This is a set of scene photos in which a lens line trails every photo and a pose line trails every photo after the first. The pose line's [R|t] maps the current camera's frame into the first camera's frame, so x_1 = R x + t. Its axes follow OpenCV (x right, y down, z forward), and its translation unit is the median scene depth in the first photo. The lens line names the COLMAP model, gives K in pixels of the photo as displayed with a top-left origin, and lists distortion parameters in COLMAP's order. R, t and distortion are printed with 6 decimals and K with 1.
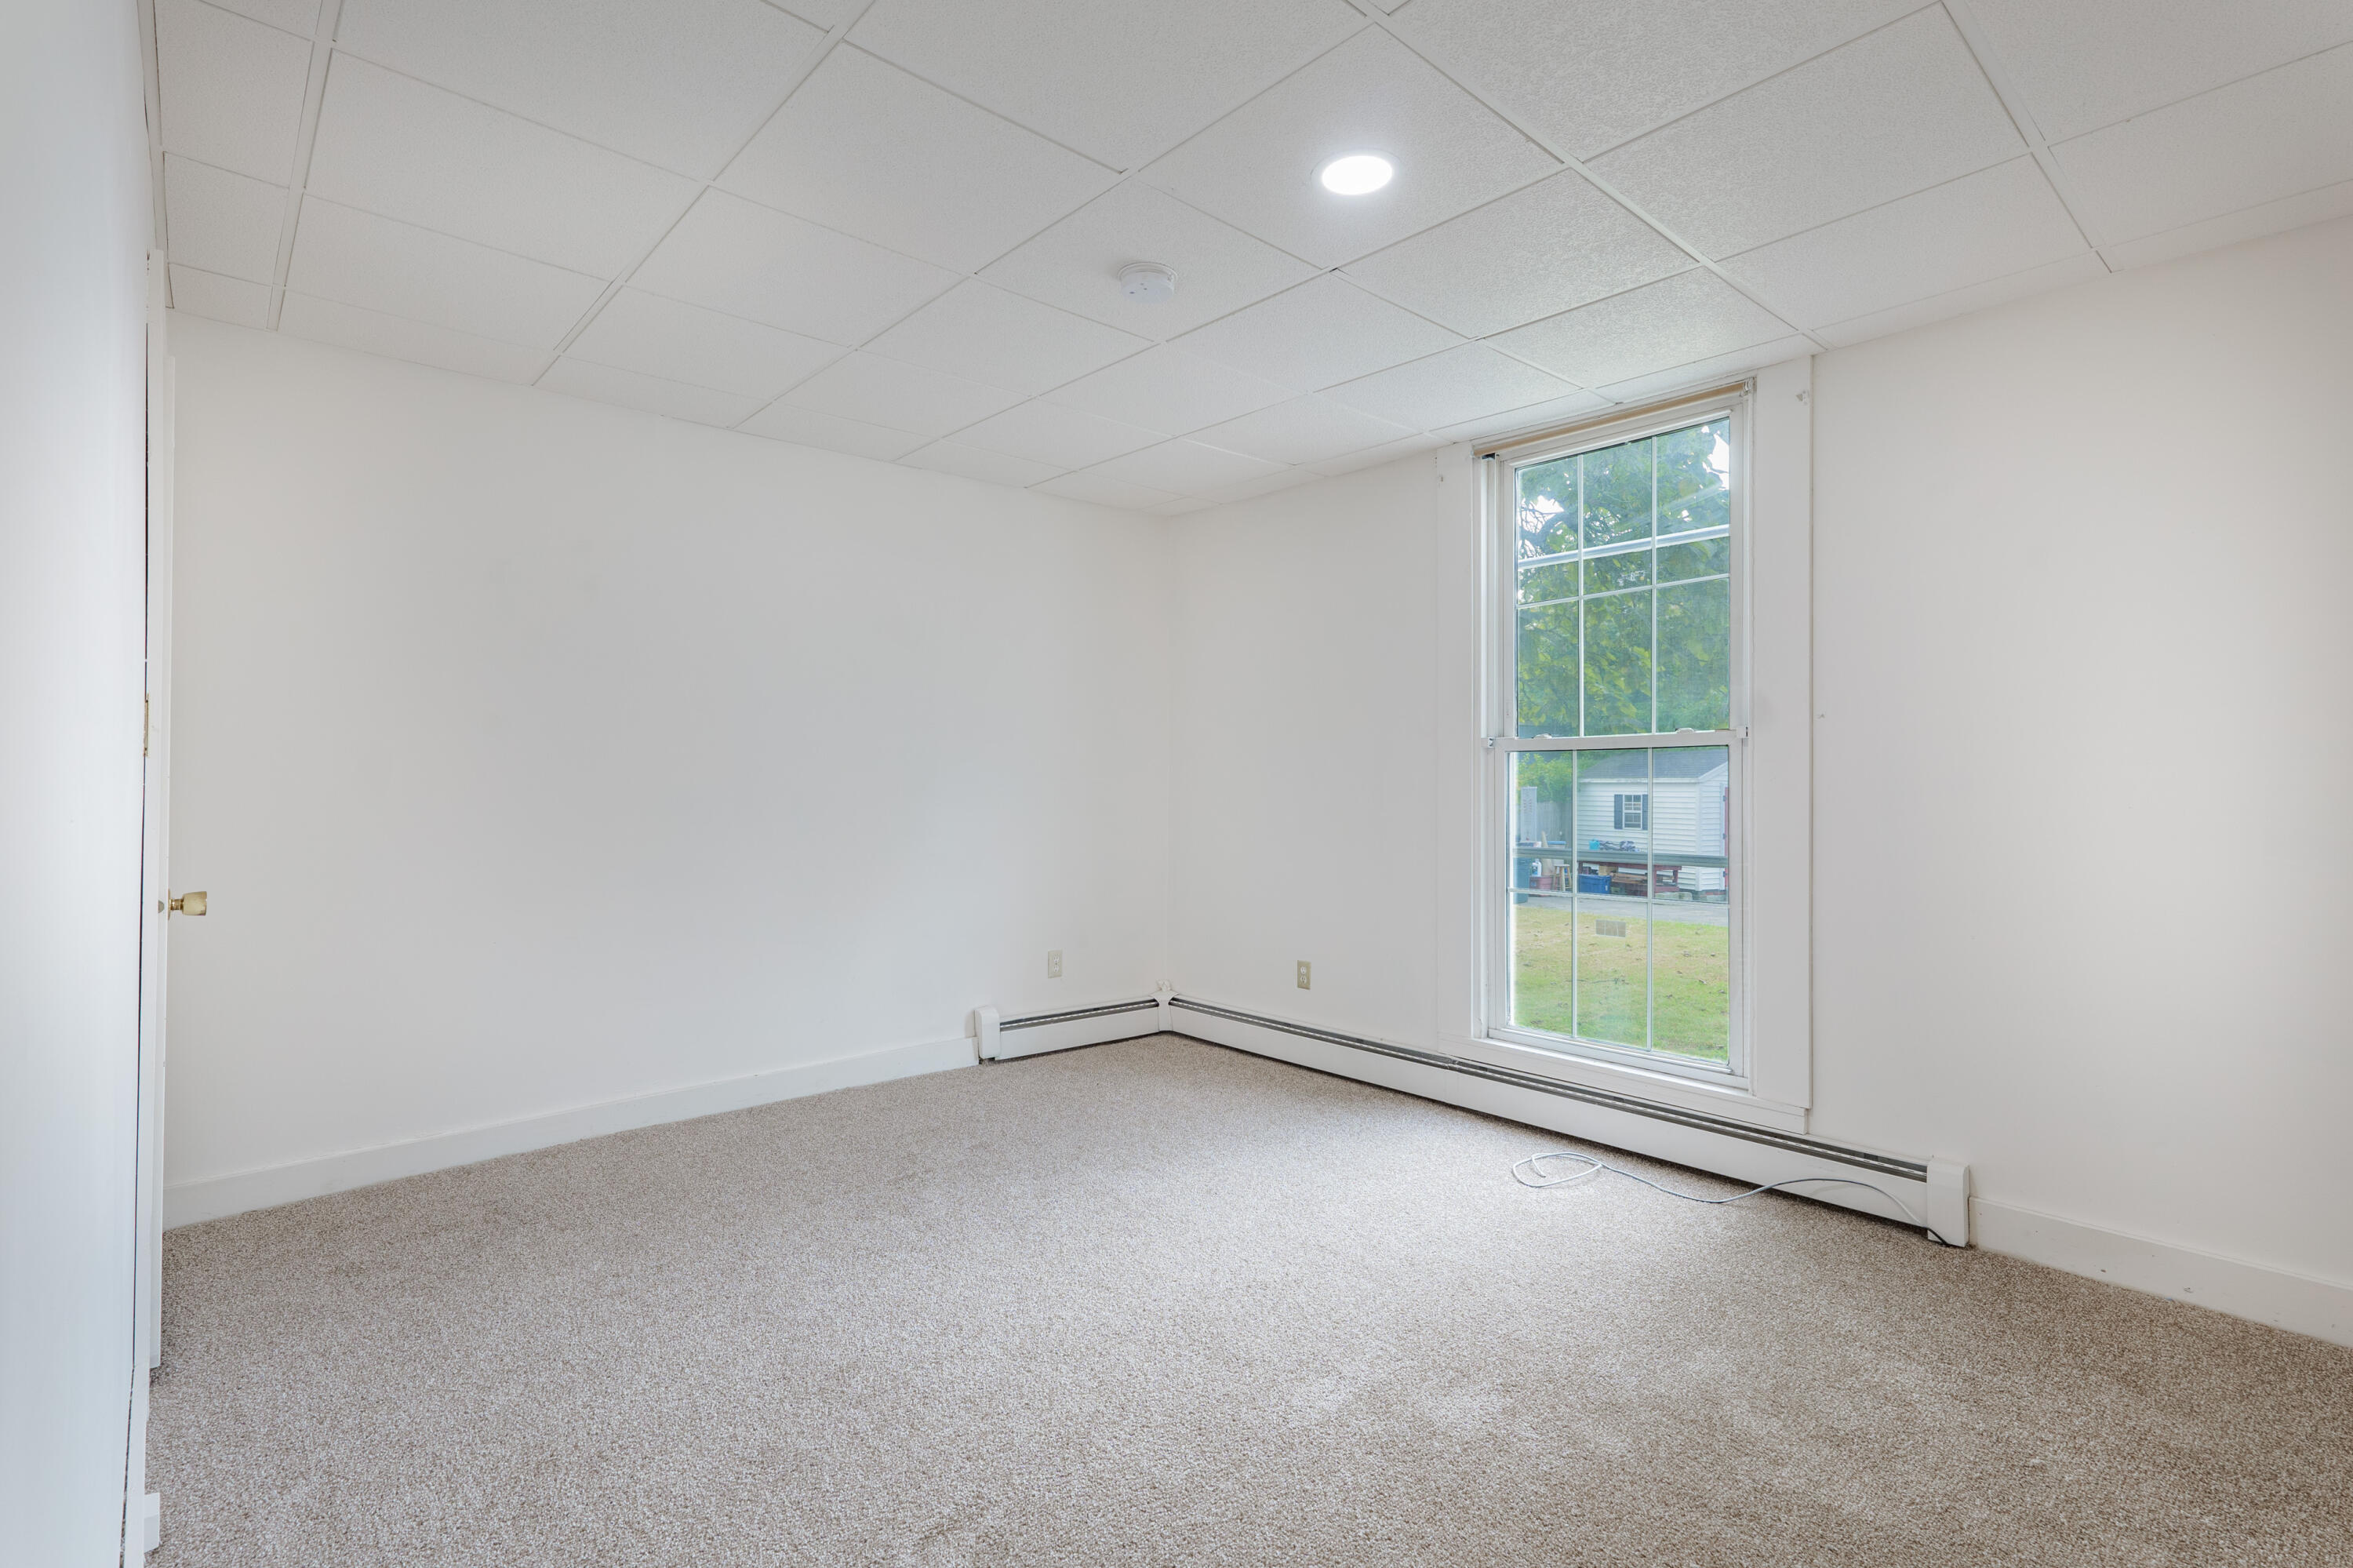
lens RADIAL K [[1094.6, 0, 1182.1], [0, 1094.6, 779.8], [0, 0, 1]] dist [-0.005612, -0.001626]
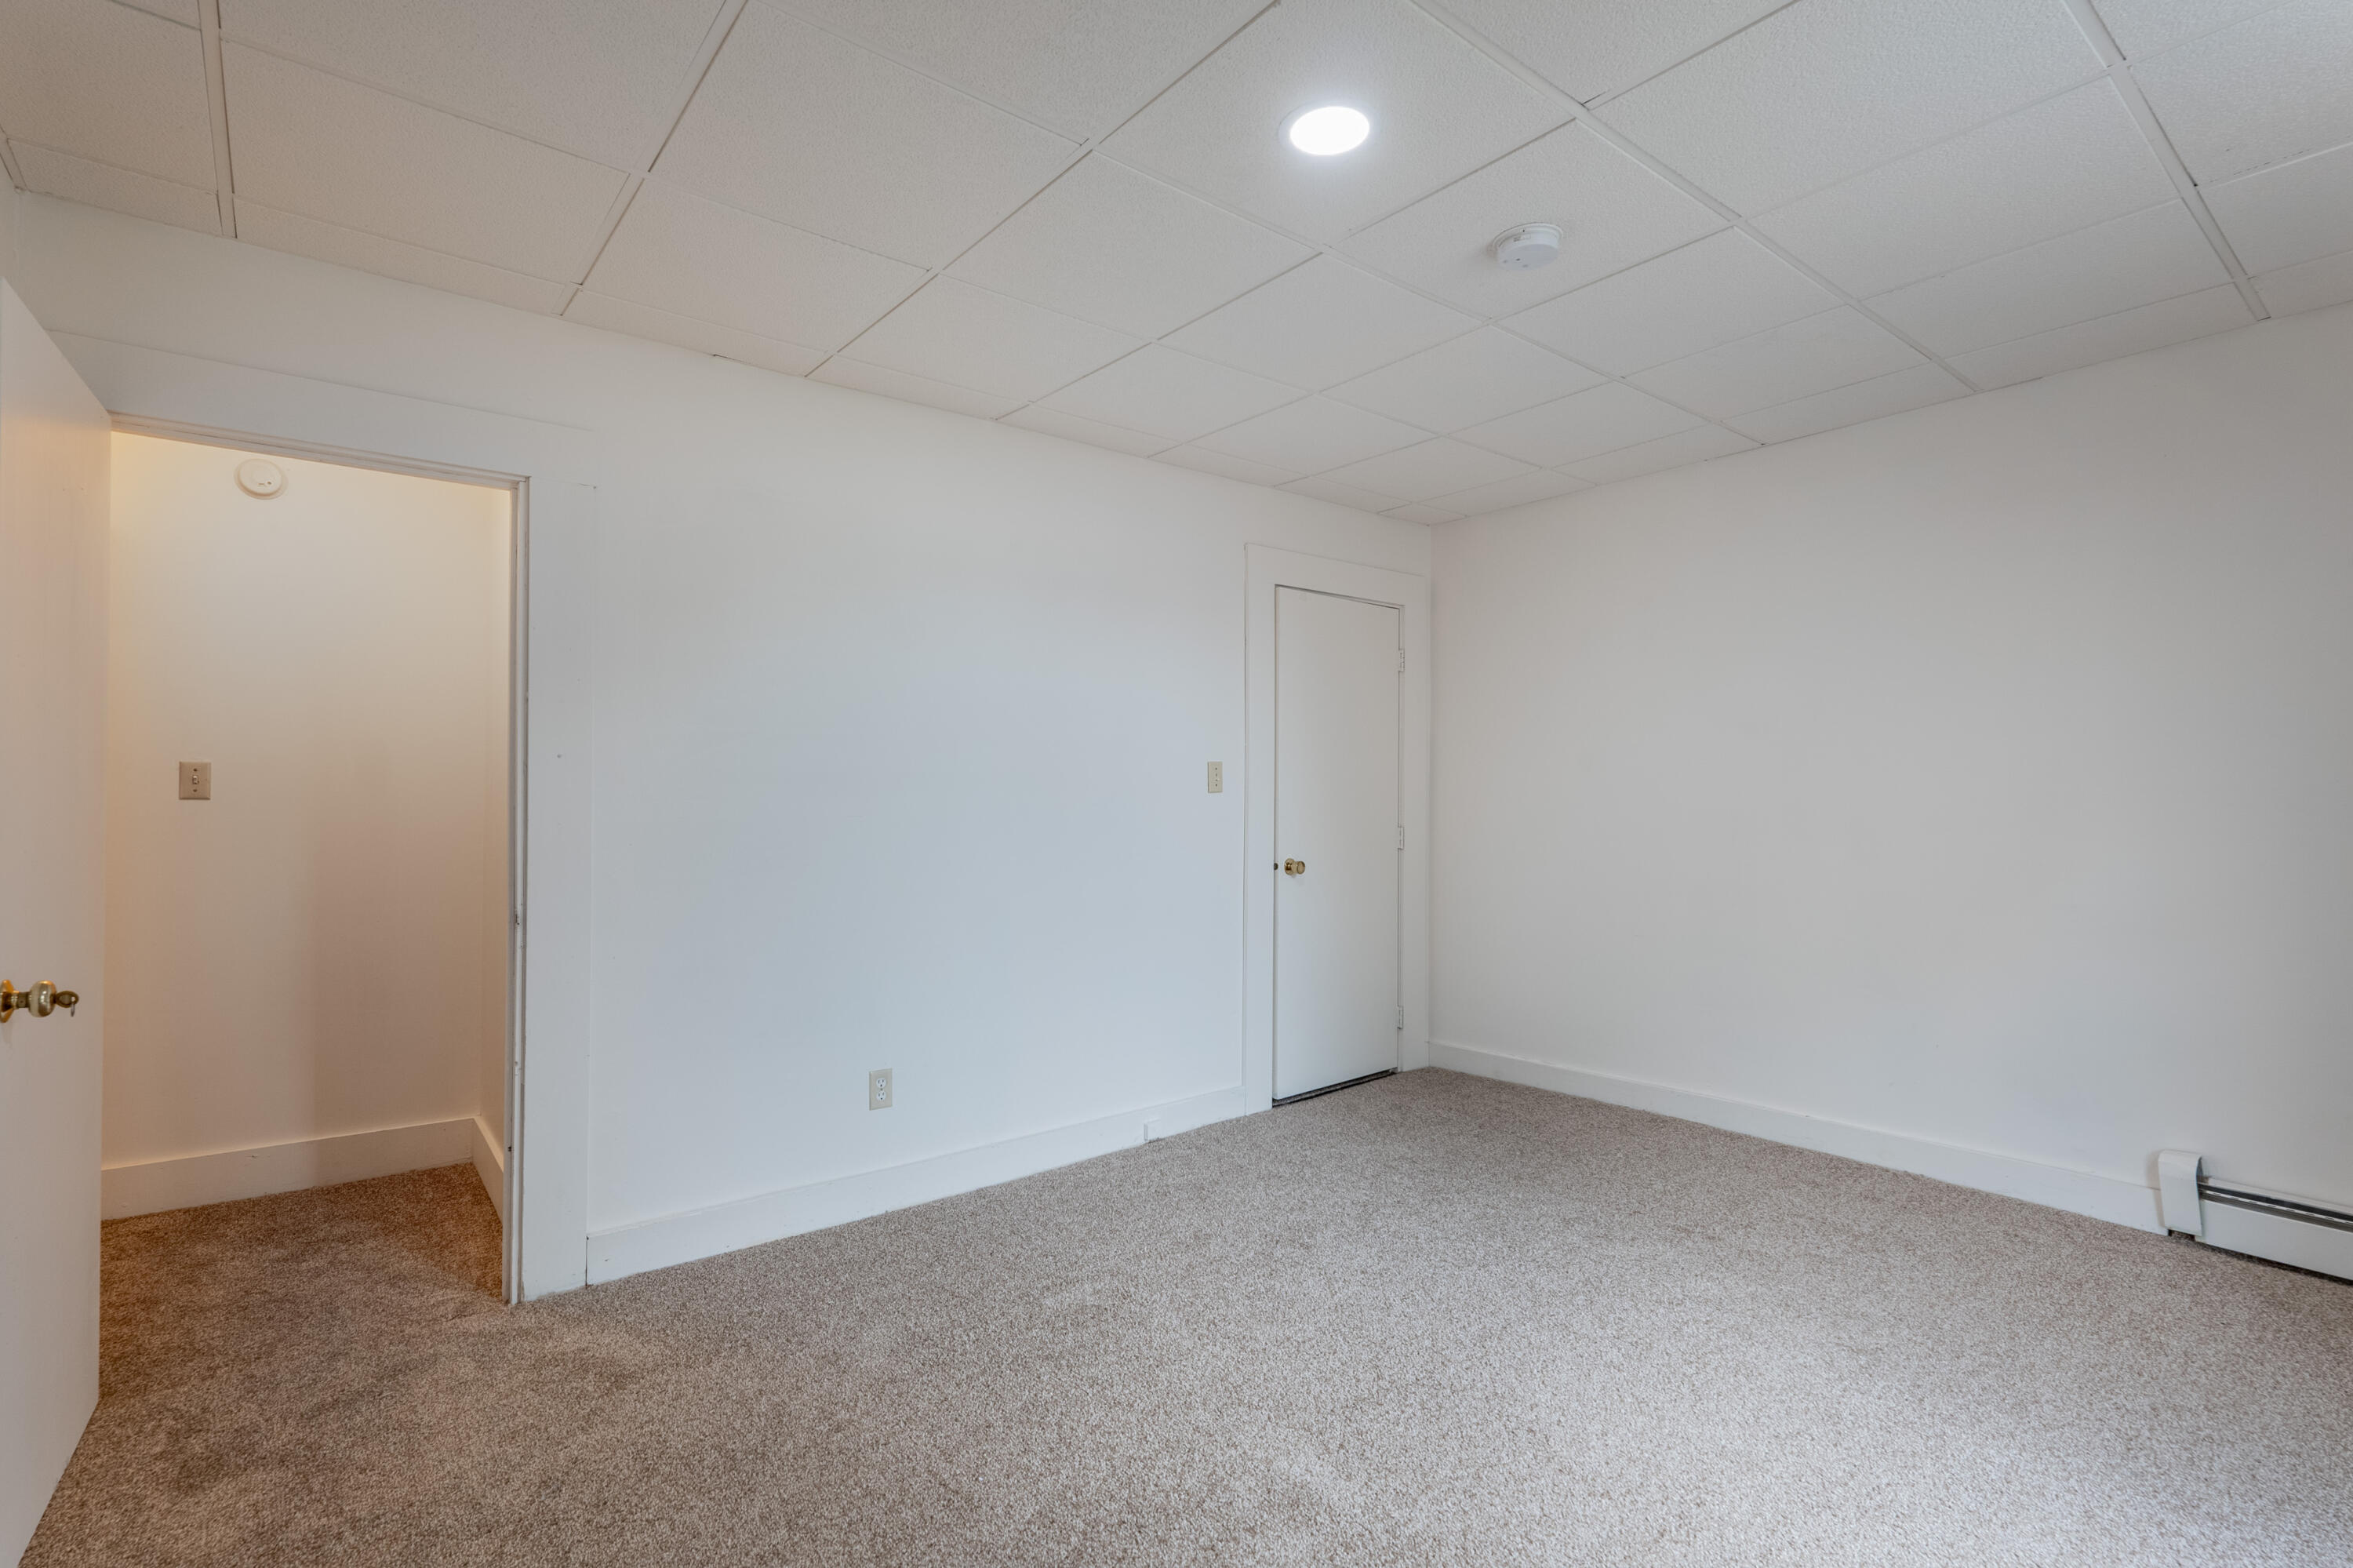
lens RADIAL K [[1094.6, 0, 1181.6], [0, 1094.6, 789.8], [0, 0, 1]] dist [-0.005612, -0.001626]
pose [[-0.061569, -0.008643, -0.998065, 0.676867], [0.003449, 0.999955, -0.008872, -0.005625], [0.998097, -0.003989, -0.061536, 0.601517]]
